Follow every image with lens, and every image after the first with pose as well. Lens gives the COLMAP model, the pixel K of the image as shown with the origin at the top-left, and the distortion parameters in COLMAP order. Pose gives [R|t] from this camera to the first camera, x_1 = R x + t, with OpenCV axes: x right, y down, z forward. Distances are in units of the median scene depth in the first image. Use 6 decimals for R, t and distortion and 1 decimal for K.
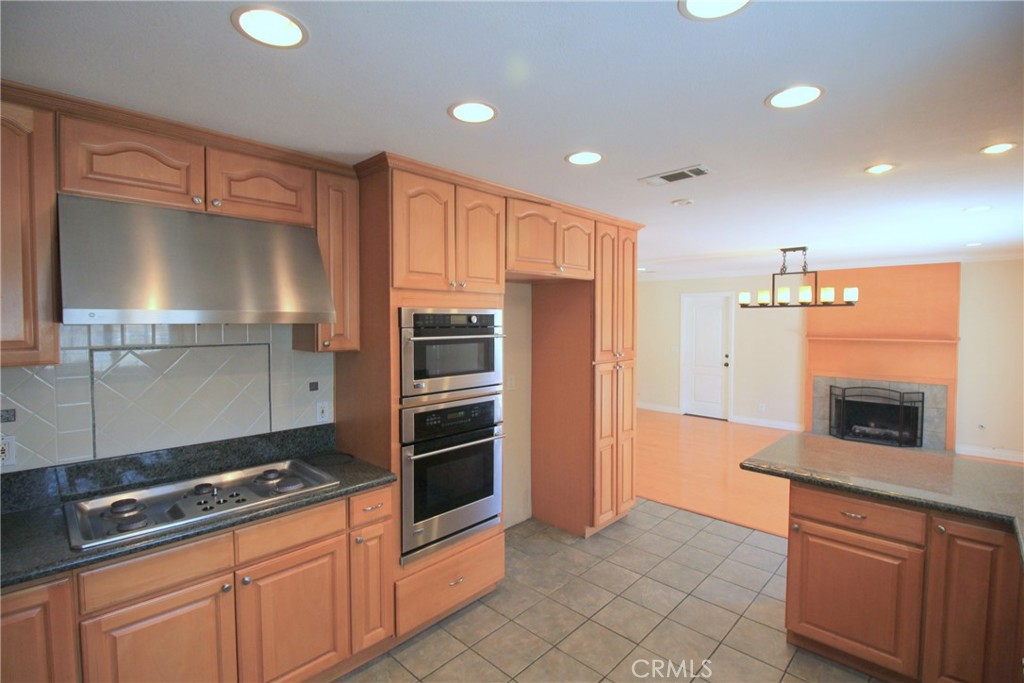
lens RADIAL K [[473.9, 0, 517.7], [0, 473.9, 334.9], [0, 0, 1]] dist [-0.000141, -0.014566]
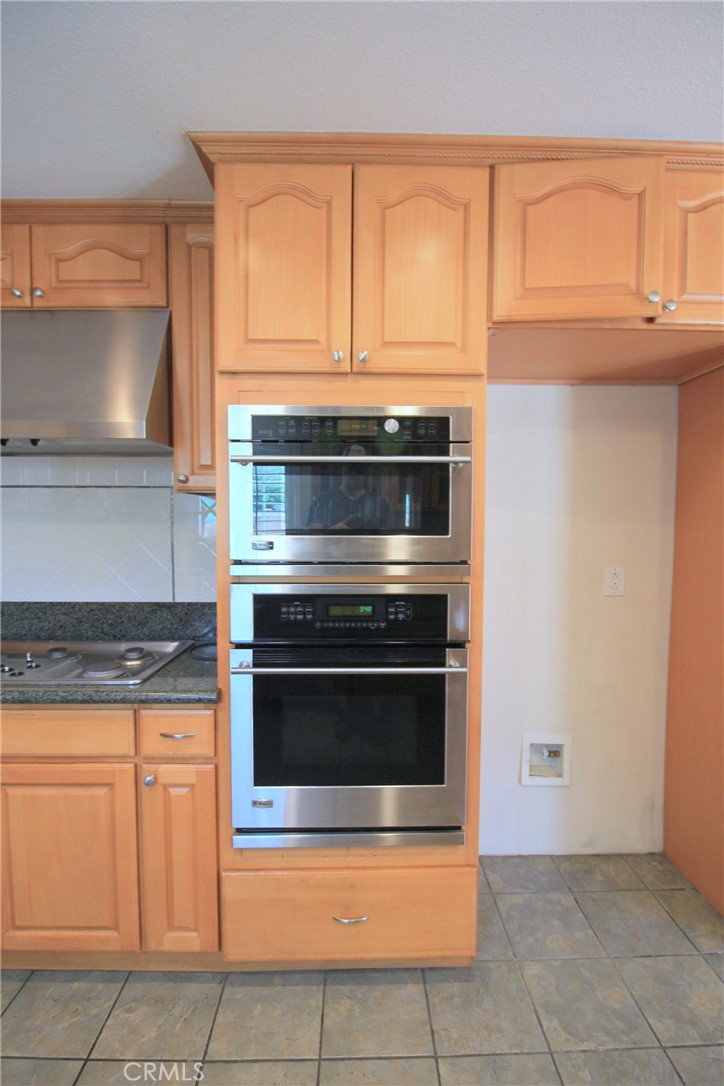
lens RADIAL K [[517.7, 0, 367.2], [0, 517.7, 549.5], [0, 0, 1]] dist [0.001712, -0.014999]
pose [[0.704452, 0.038814, -0.708689, 0.288267], [-0.026232, 0.999245, 0.028652, 0.084014], [0.709266, -0.001594, 0.704939, 0.606109]]
